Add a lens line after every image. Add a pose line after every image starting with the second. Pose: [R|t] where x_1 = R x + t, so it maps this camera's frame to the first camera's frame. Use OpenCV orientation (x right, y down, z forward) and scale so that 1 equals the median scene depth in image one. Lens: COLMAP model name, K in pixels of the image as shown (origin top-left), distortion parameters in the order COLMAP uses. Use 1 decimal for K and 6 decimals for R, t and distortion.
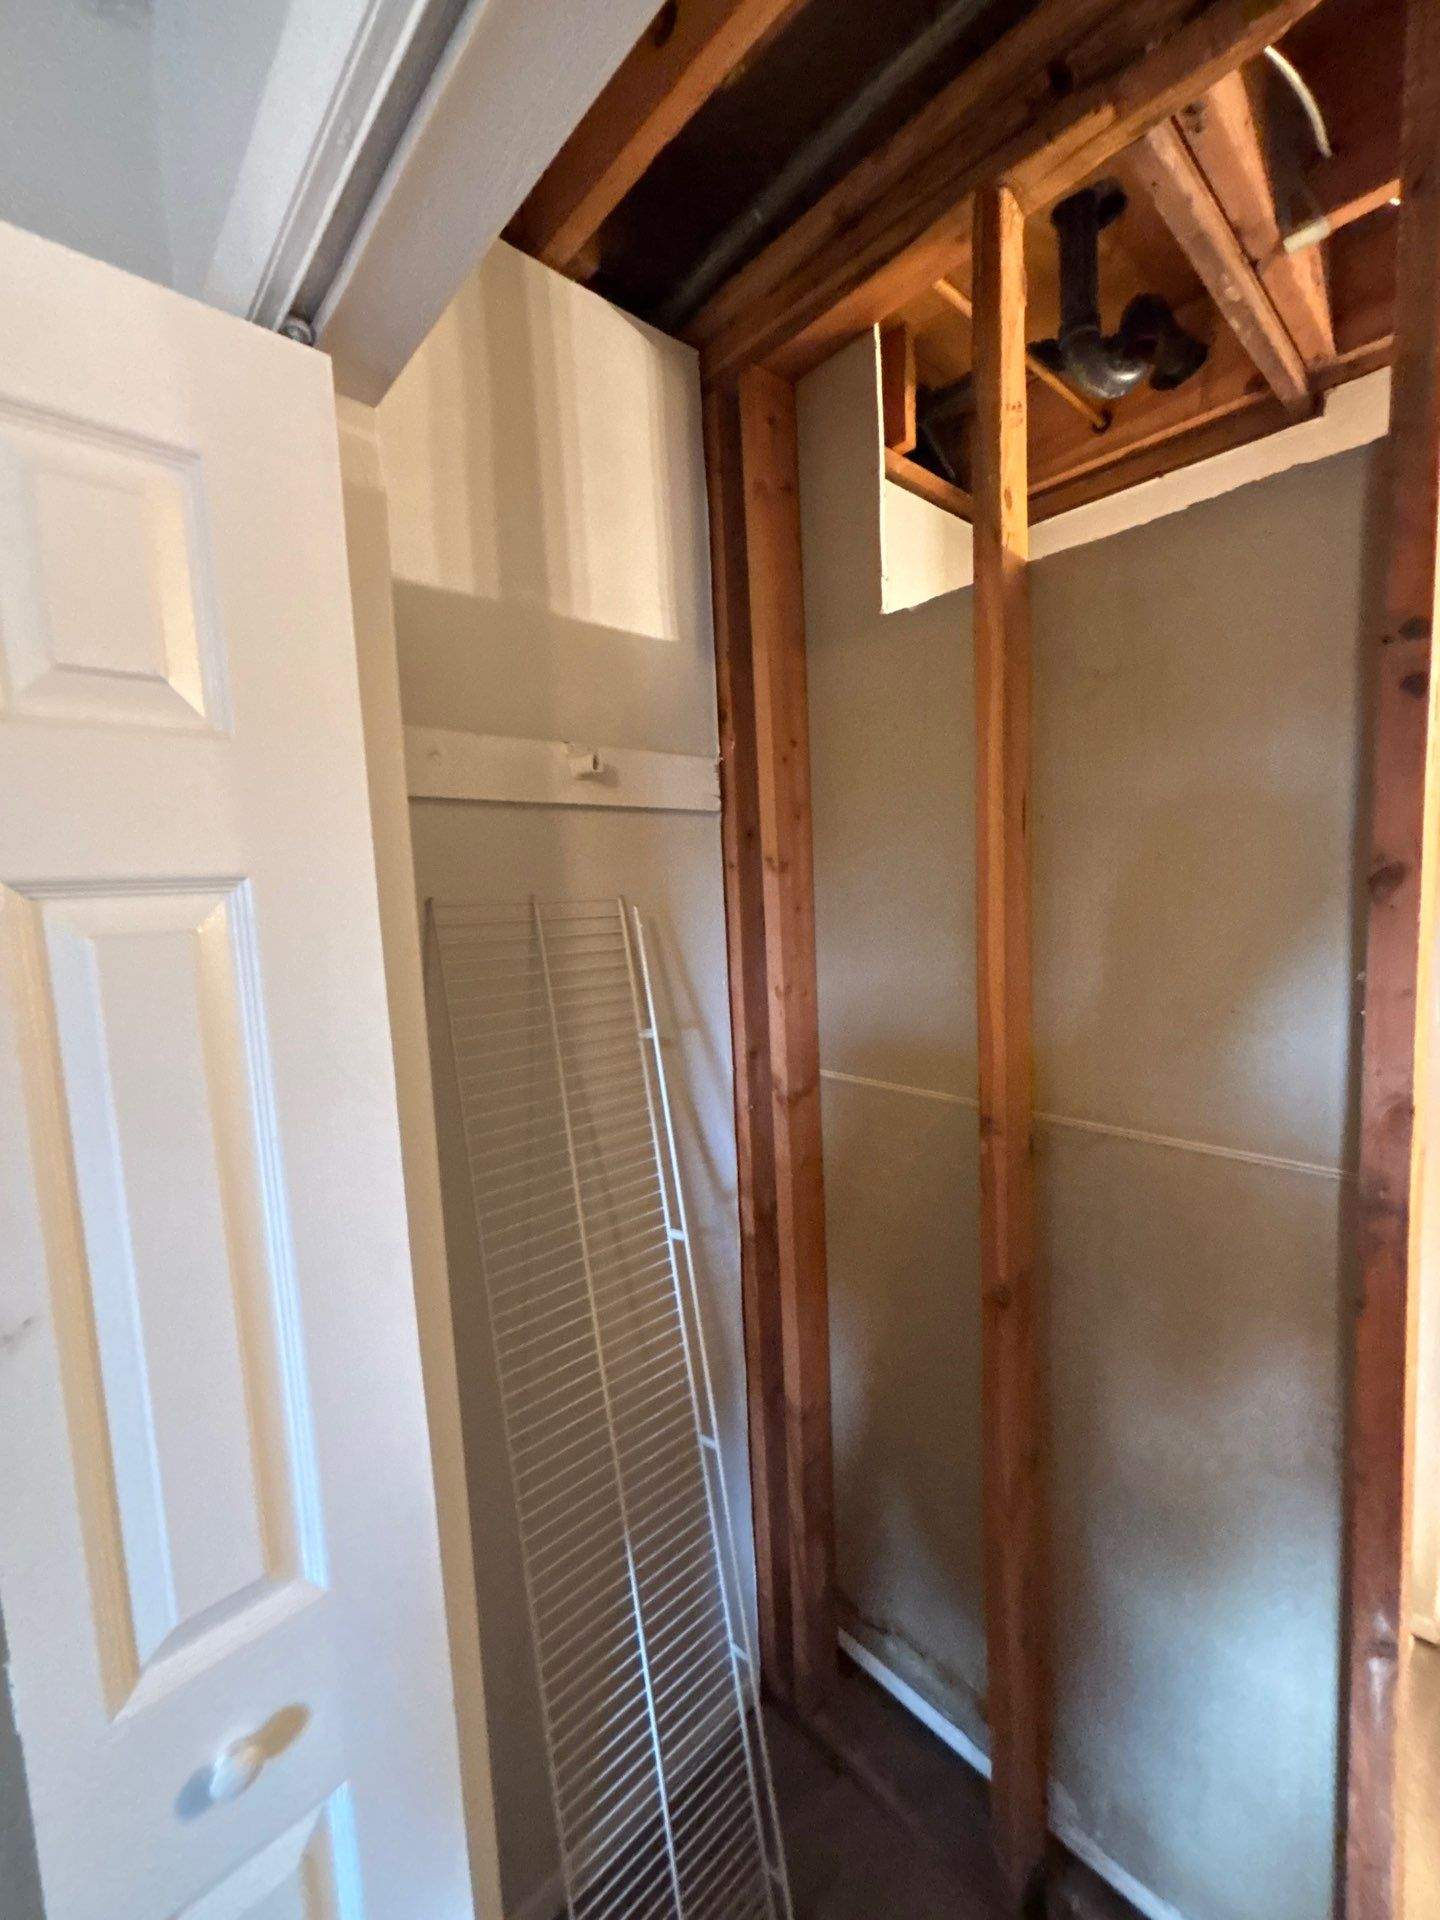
lens RADIAL K [[771.8, 0, 718.6], [0, 771.8, 960.4], [0, 0, 1]] dist [-0.002362, 0.001017]
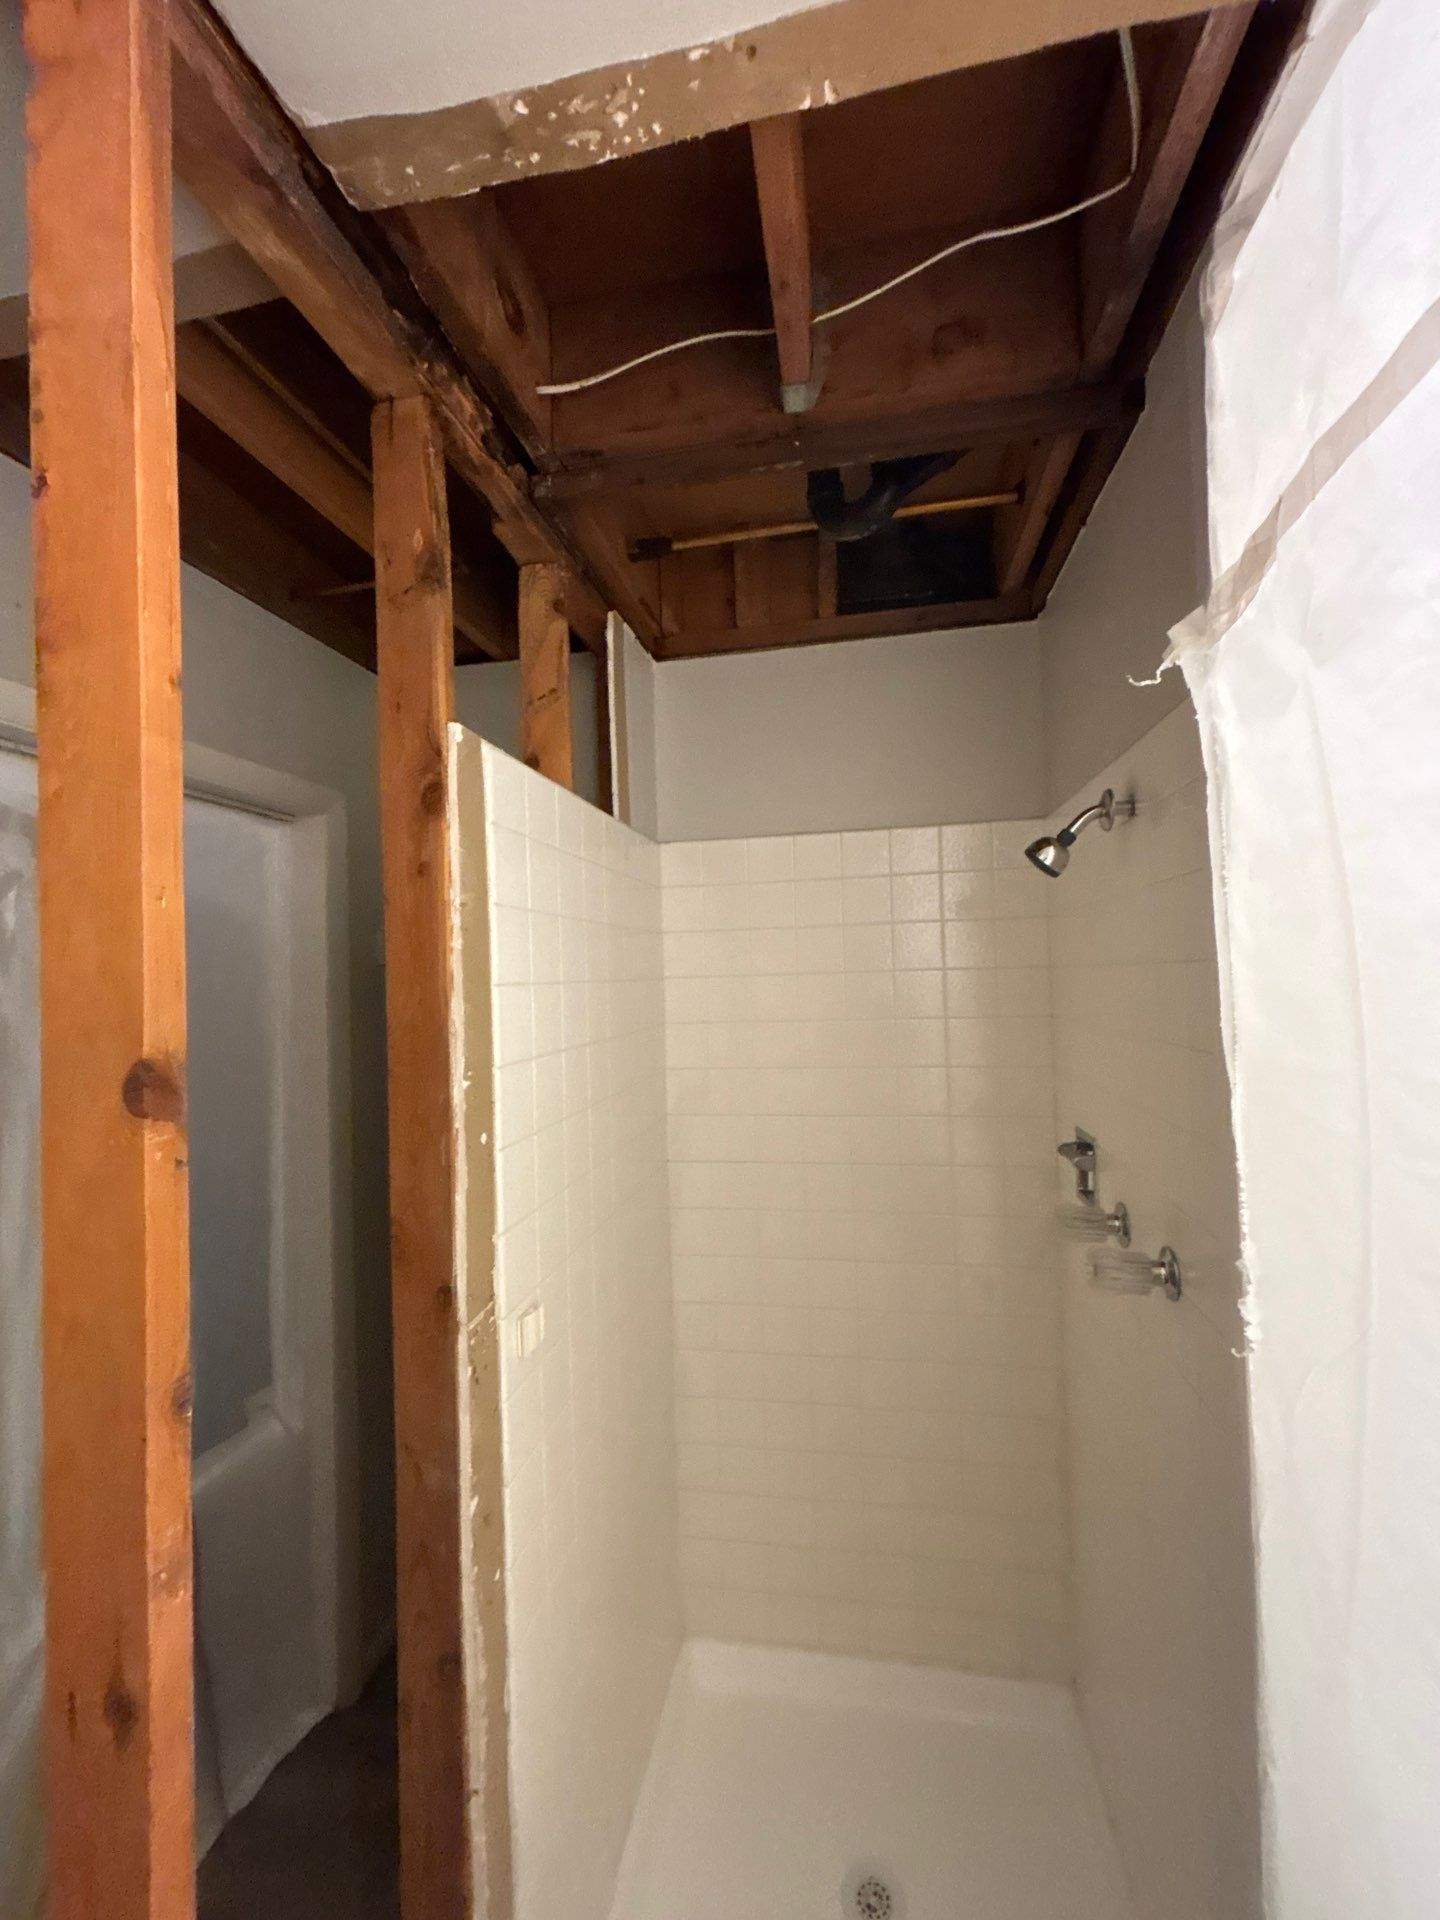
lens RADIAL K [[771.8, 0, 720.5], [0, 771.8, 957.0], [0, 0, 1]] dist [-0.002362, 0.001017]
pose [[0.602566, 0.005939, -0.798047, 1.370296], [-0.074699, 0.996002, -0.048988, -0.160750], [0.794566, 0.089132, 0.600600, 0.364834]]
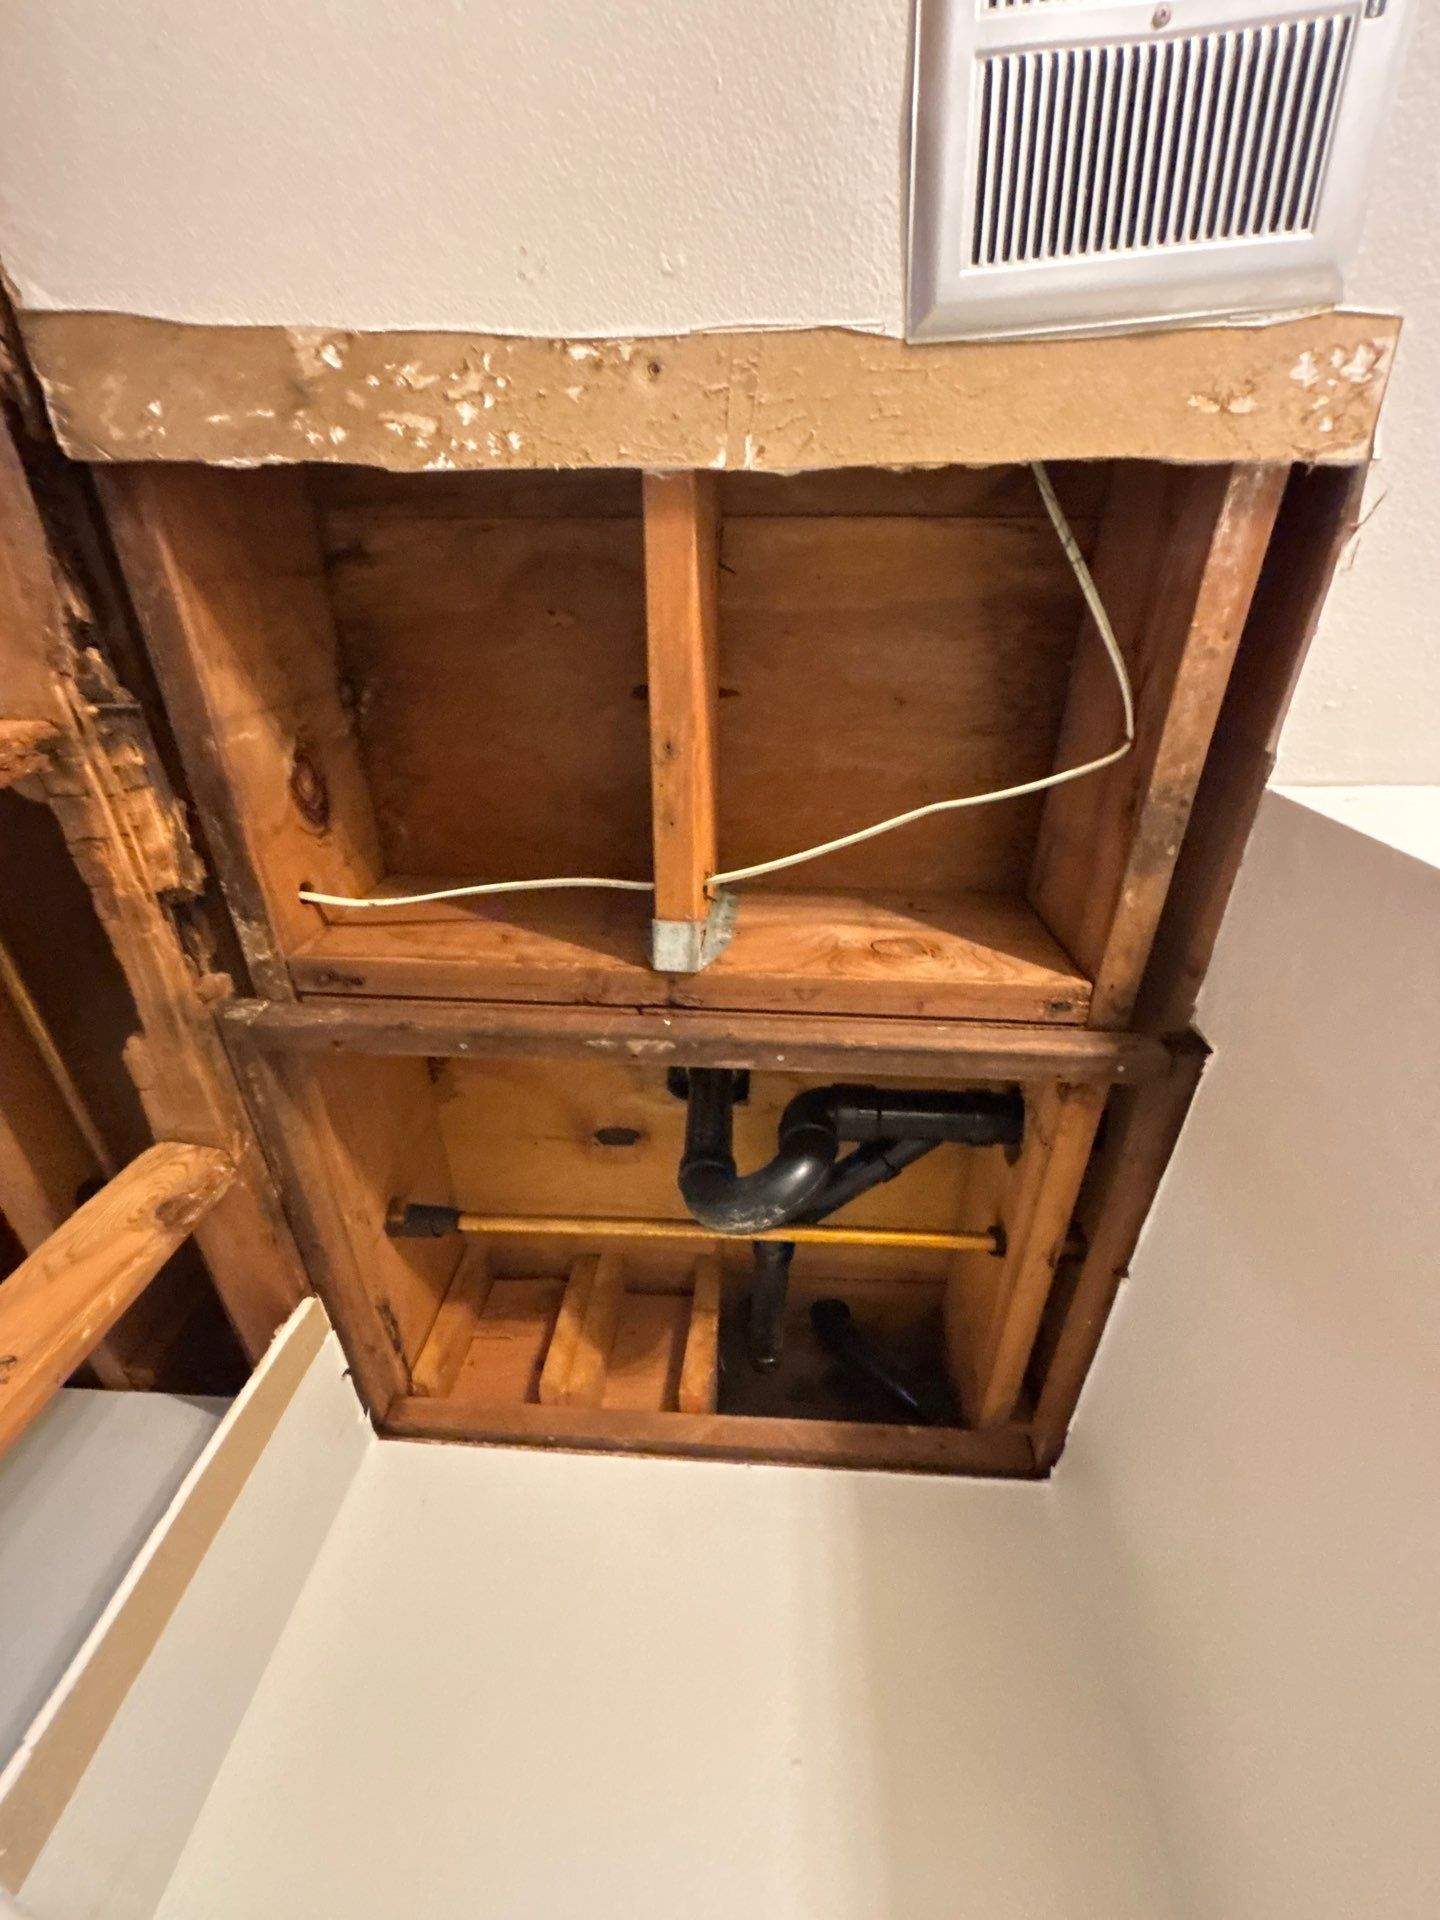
lens RADIAL K [[771.8, 0, 718.7], [0, 771.8, 955.1], [0, 0, 1]] dist [-0.002362, 0.001017]
pose [[0.737722, -0.553217, -0.386933, 0.949936], [-0.157606, 0.416178, -0.895520, -0.339559], [0.656450, 0.721628, 0.219834, 0.816570]]
